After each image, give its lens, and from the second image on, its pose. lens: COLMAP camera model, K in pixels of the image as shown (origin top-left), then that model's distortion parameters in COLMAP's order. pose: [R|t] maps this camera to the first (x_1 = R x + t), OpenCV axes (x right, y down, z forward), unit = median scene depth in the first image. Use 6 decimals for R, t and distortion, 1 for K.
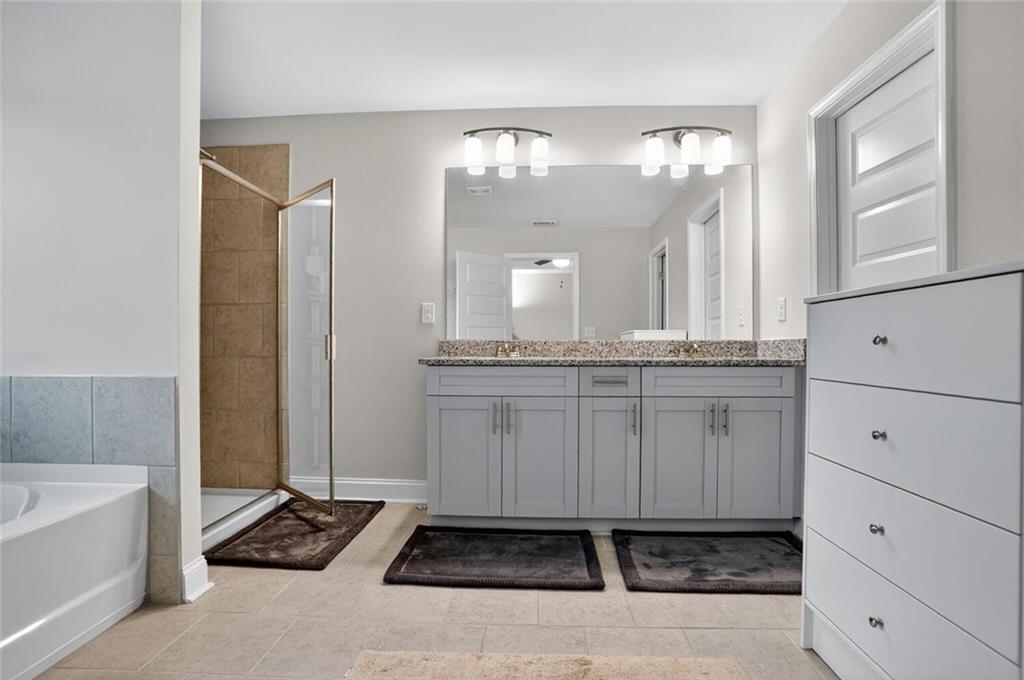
lens RADIAL K [[504.7, 0, 521.6], [0, 504.7, 350.2], [0, 0, 1]] dist [-0.047793, 0.001301]
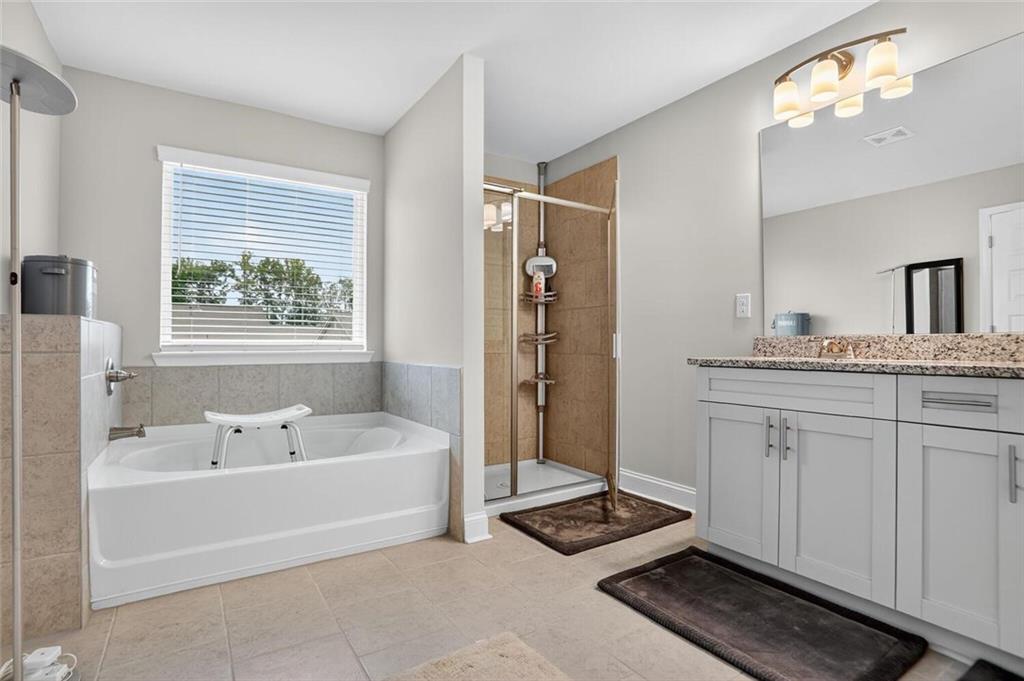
lens RADIAL K [[510.7, 0, 512.0], [0, 510.7, 340.5], [0, 0, 1]] dist [-0.080819, 0.039593]
pose [[0.580178, -0.009268, -0.814437, 0.342555], [-0.006420, 0.999852, -0.015951, 0.002229], [0.814464, 0.014484, 0.580033, 0.230241]]
